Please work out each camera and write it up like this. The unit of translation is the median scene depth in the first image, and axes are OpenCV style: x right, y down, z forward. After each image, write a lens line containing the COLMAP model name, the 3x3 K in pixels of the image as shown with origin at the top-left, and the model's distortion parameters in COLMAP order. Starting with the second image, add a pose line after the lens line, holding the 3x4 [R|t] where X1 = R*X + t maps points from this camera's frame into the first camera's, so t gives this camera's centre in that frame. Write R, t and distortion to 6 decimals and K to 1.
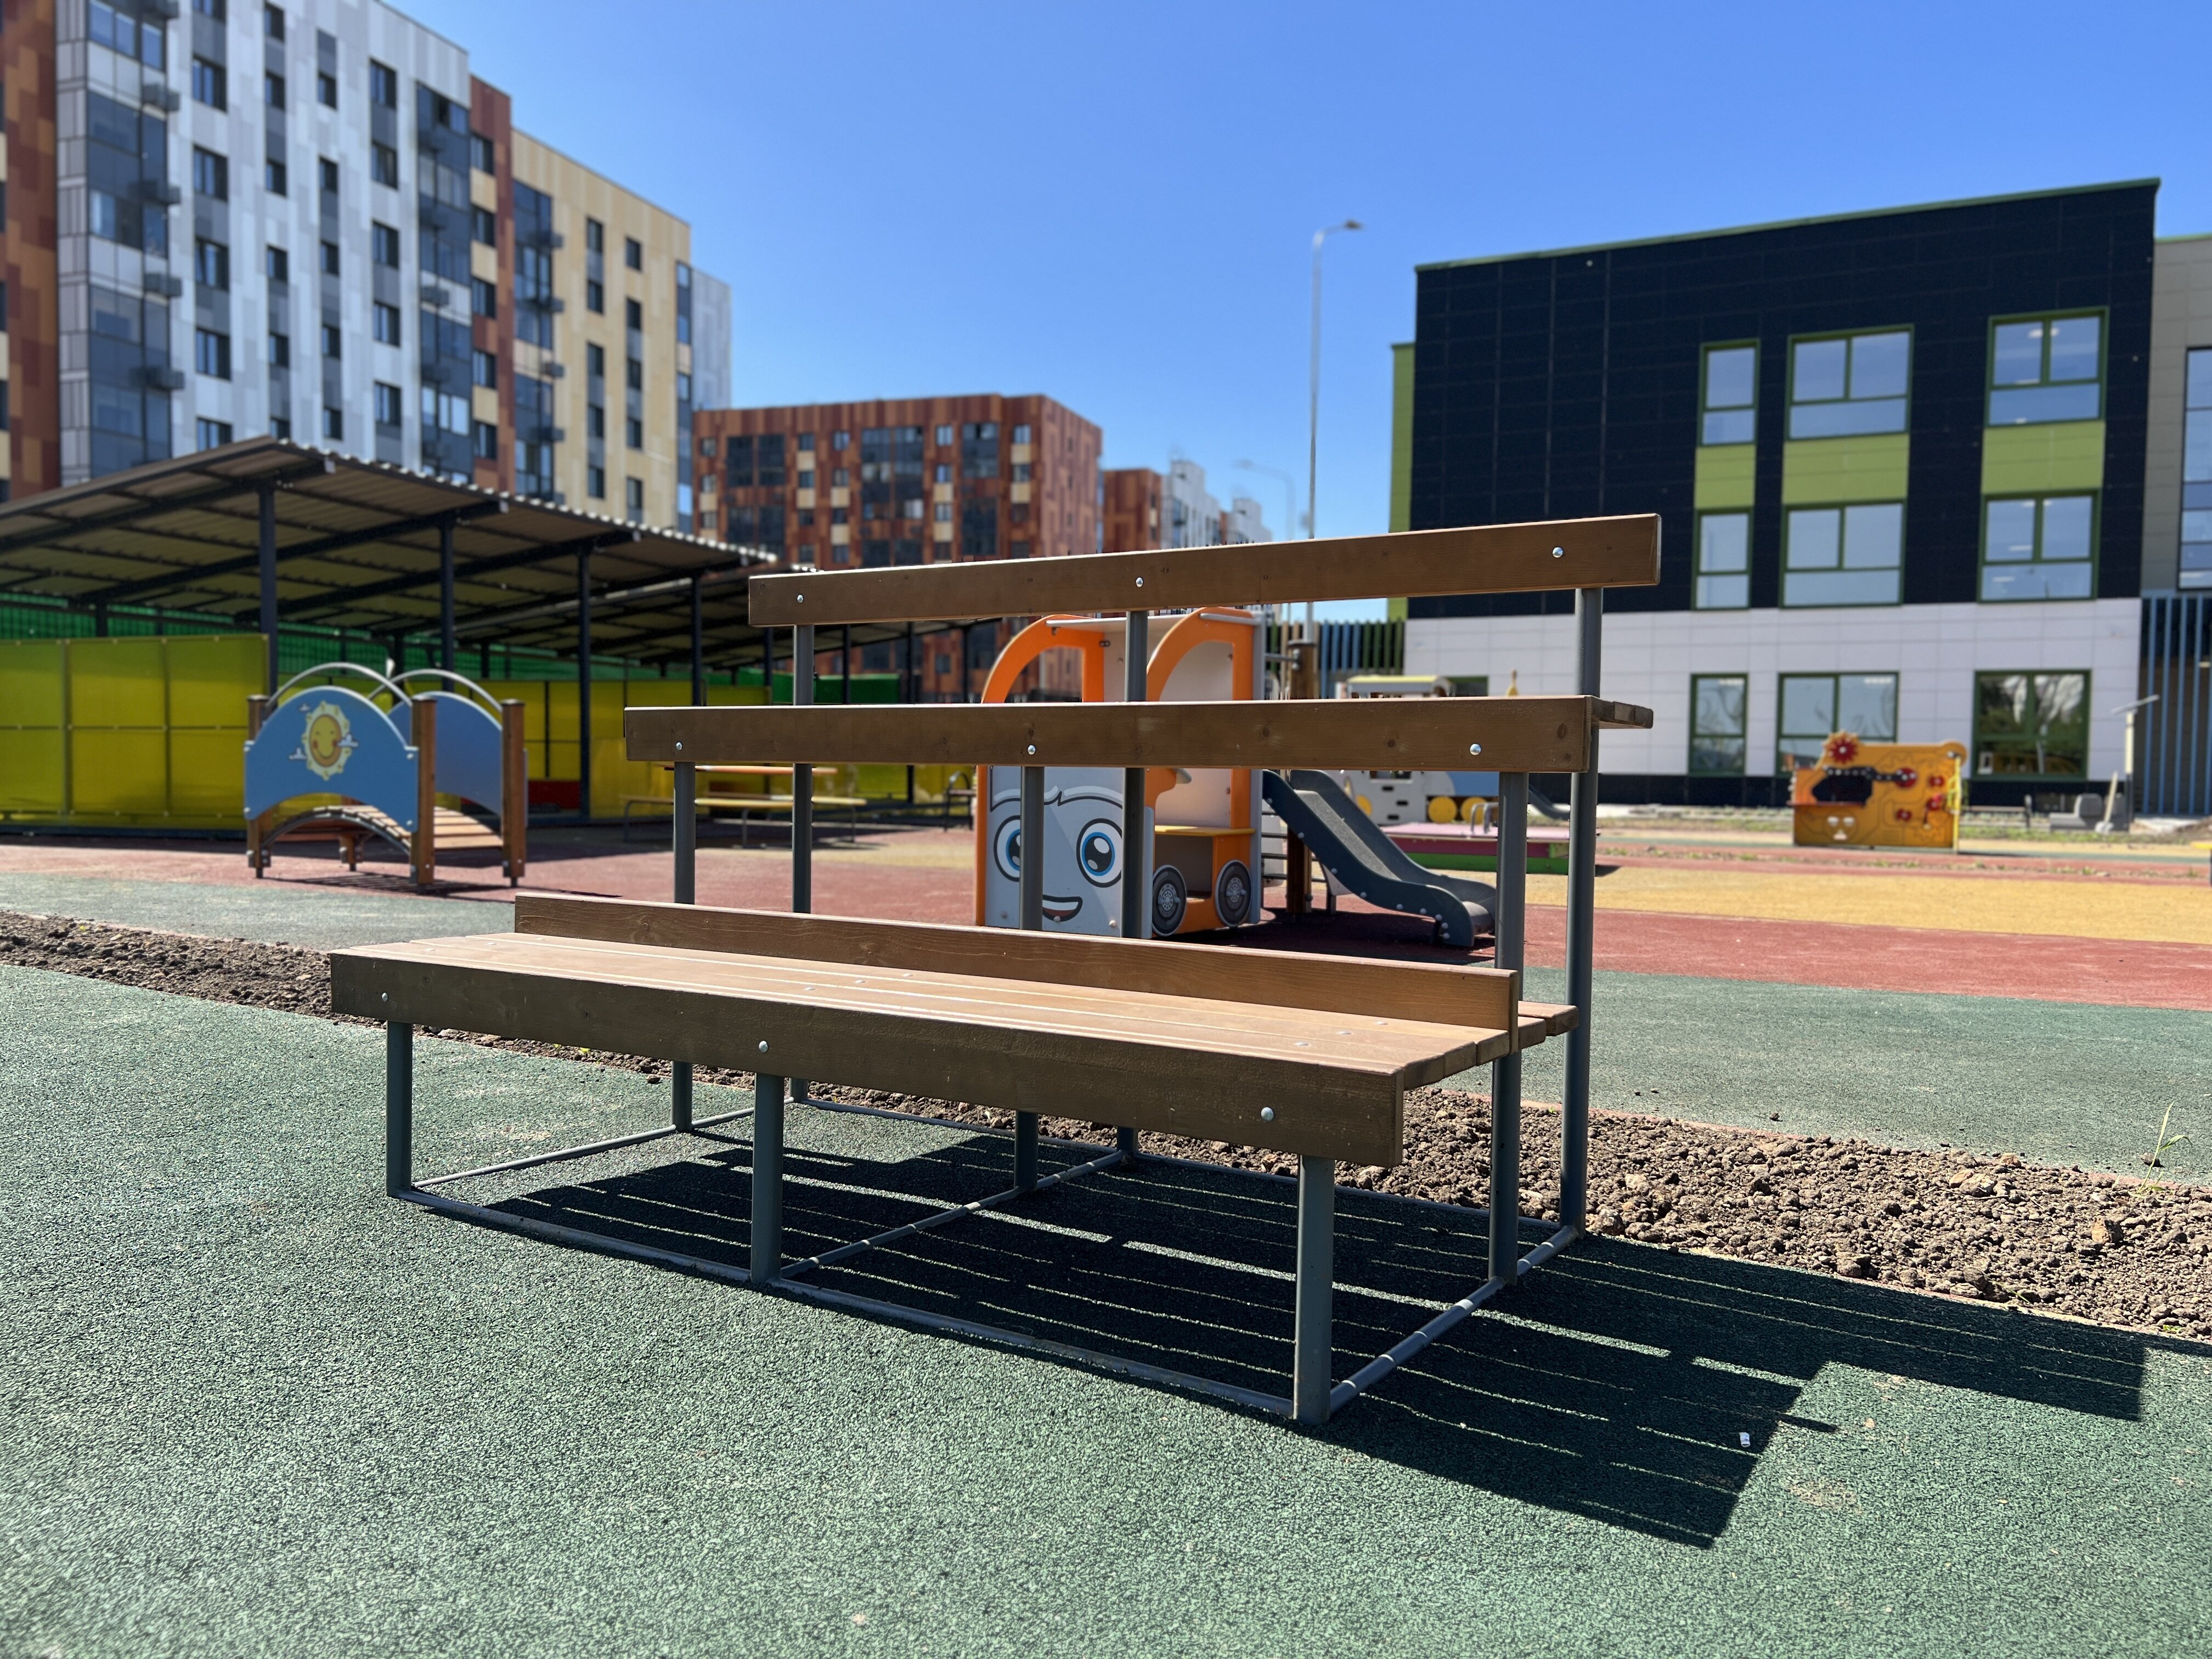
lens RADIAL K [[1722.3, 0, 1102.4], [0, 1722.3, 828.7], [0, 0, 1]] dist [0.116629, -0.120799]
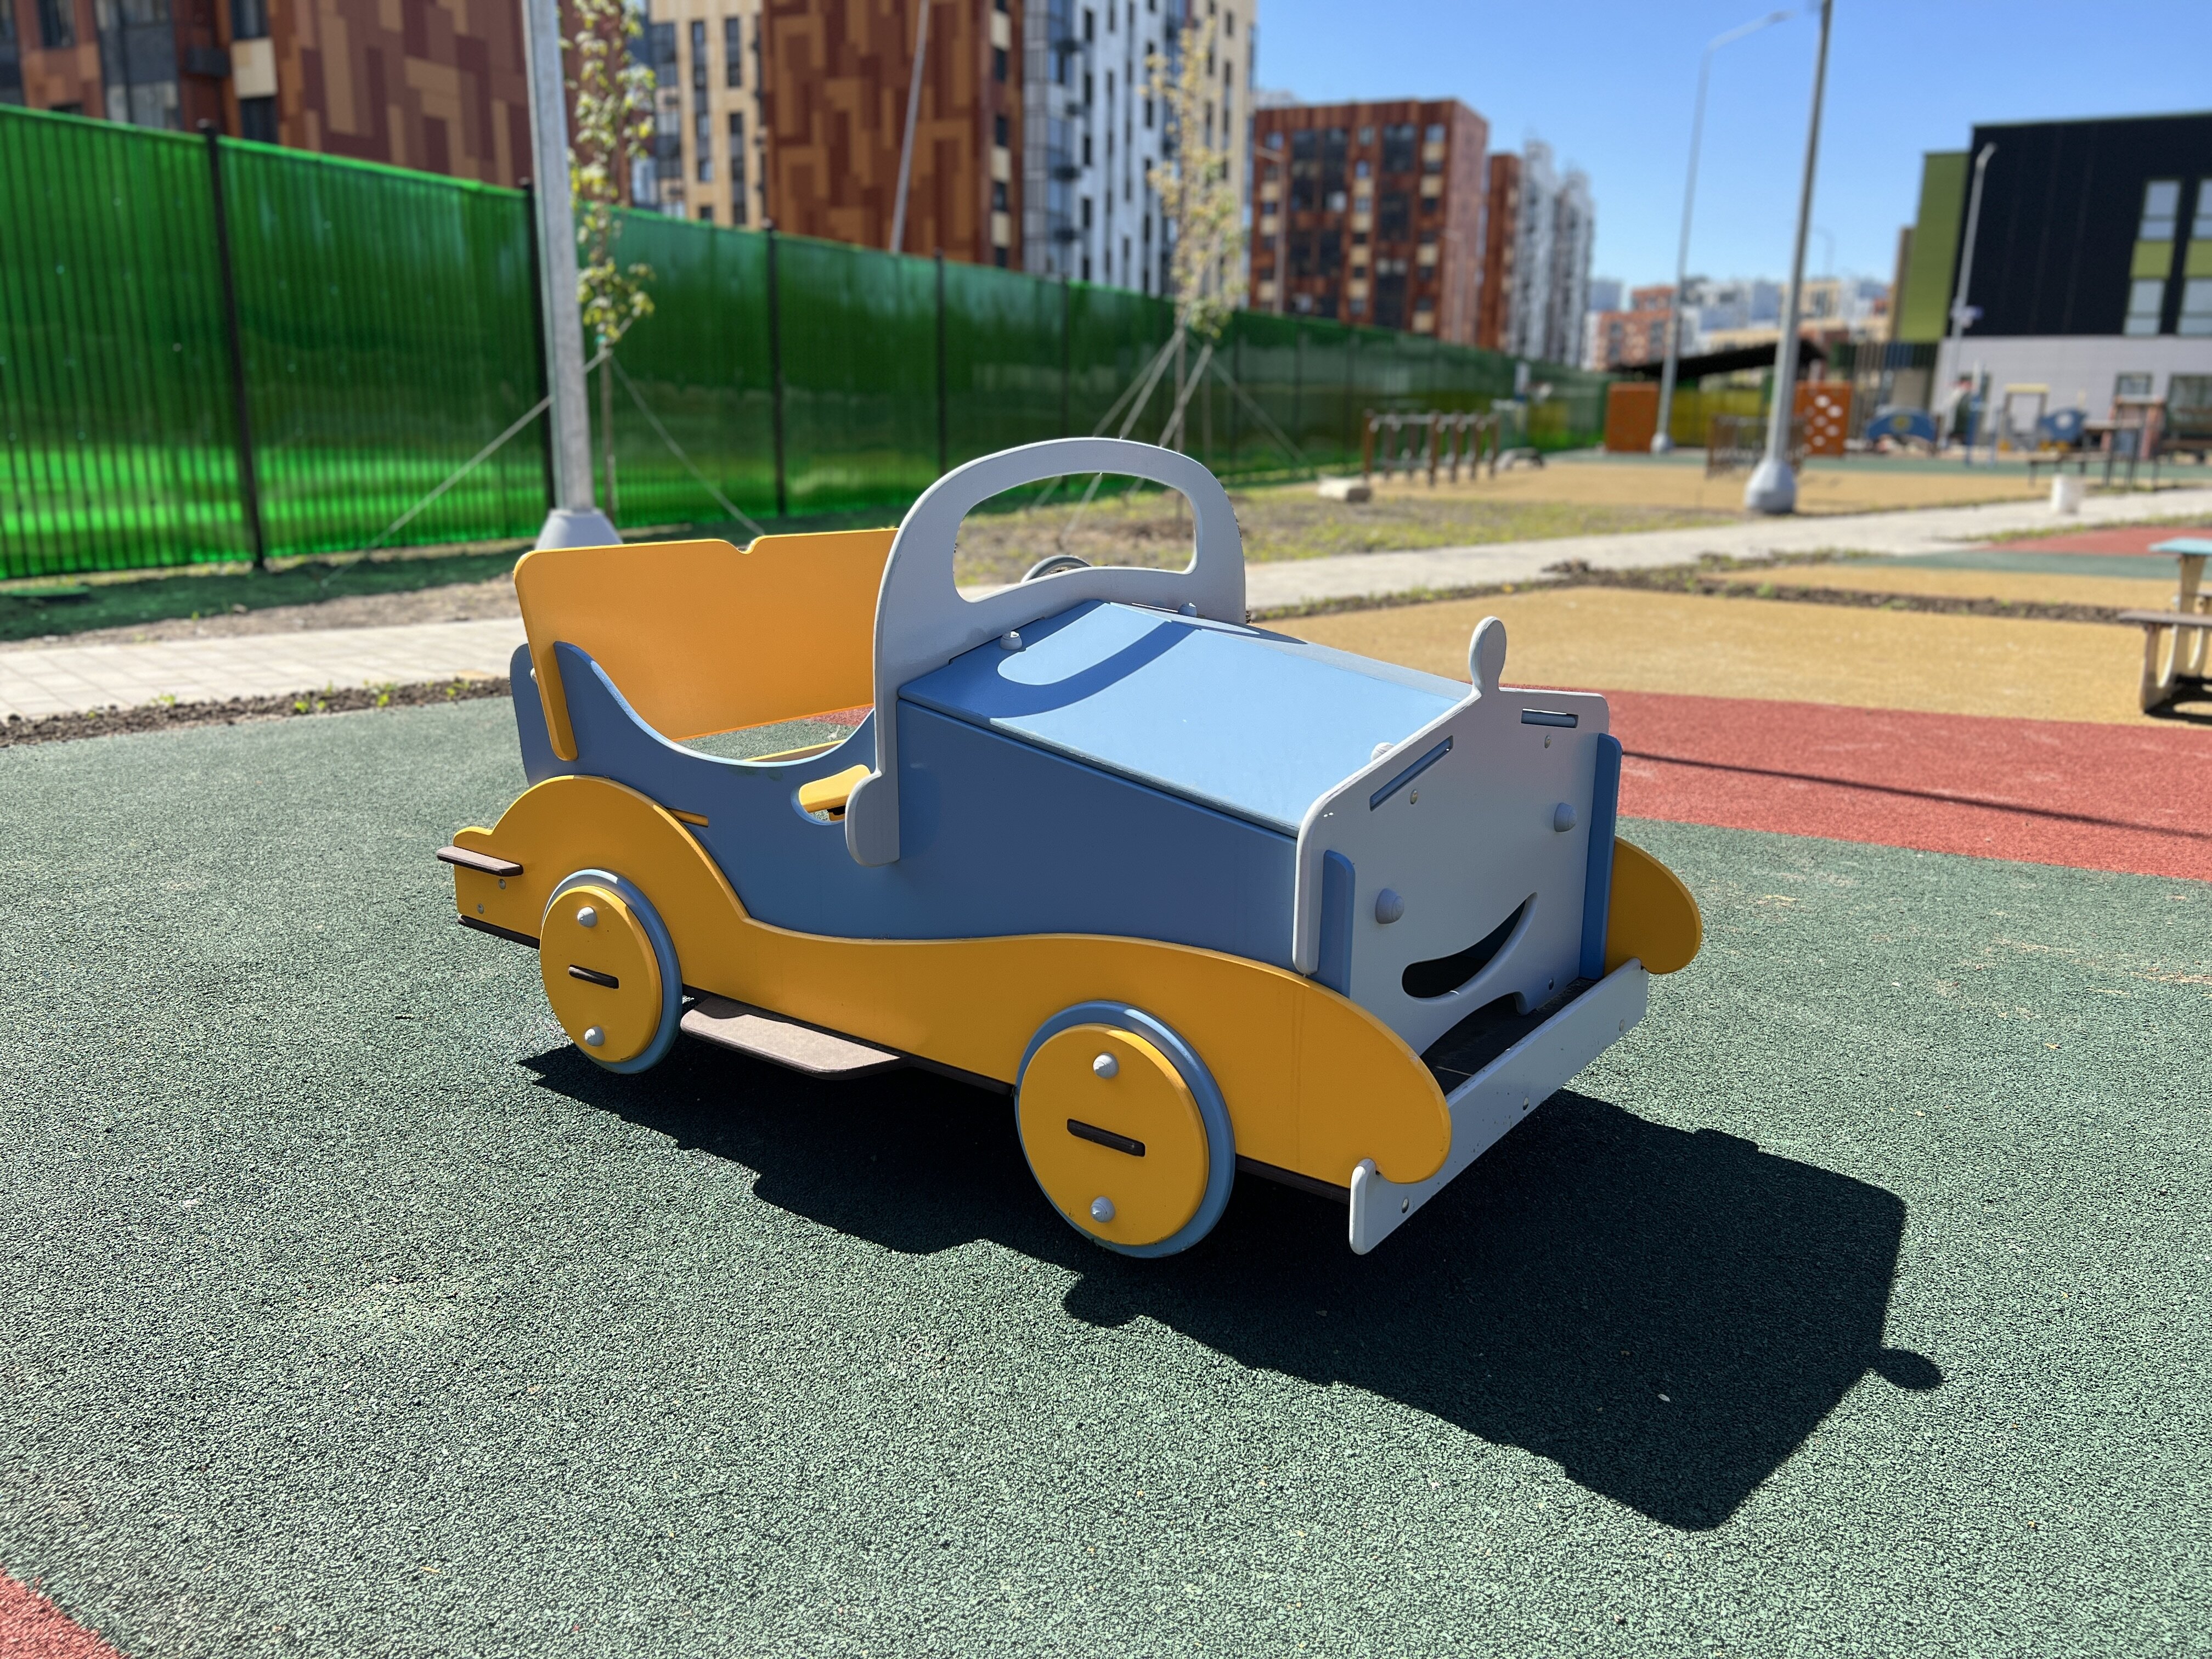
lens RADIAL K [[1685.2, 0, 1114.5], [0, 1685.2, 815.3], [0, 0, 1]] dist [0.120302, -0.117471]
pose [[0.995130, 0.029093, -0.094178, -0.270681], [-0.010568, 0.981433, 0.191514, 0.013046], [0.098001, -0.189586, 0.976961, -0.492094]]
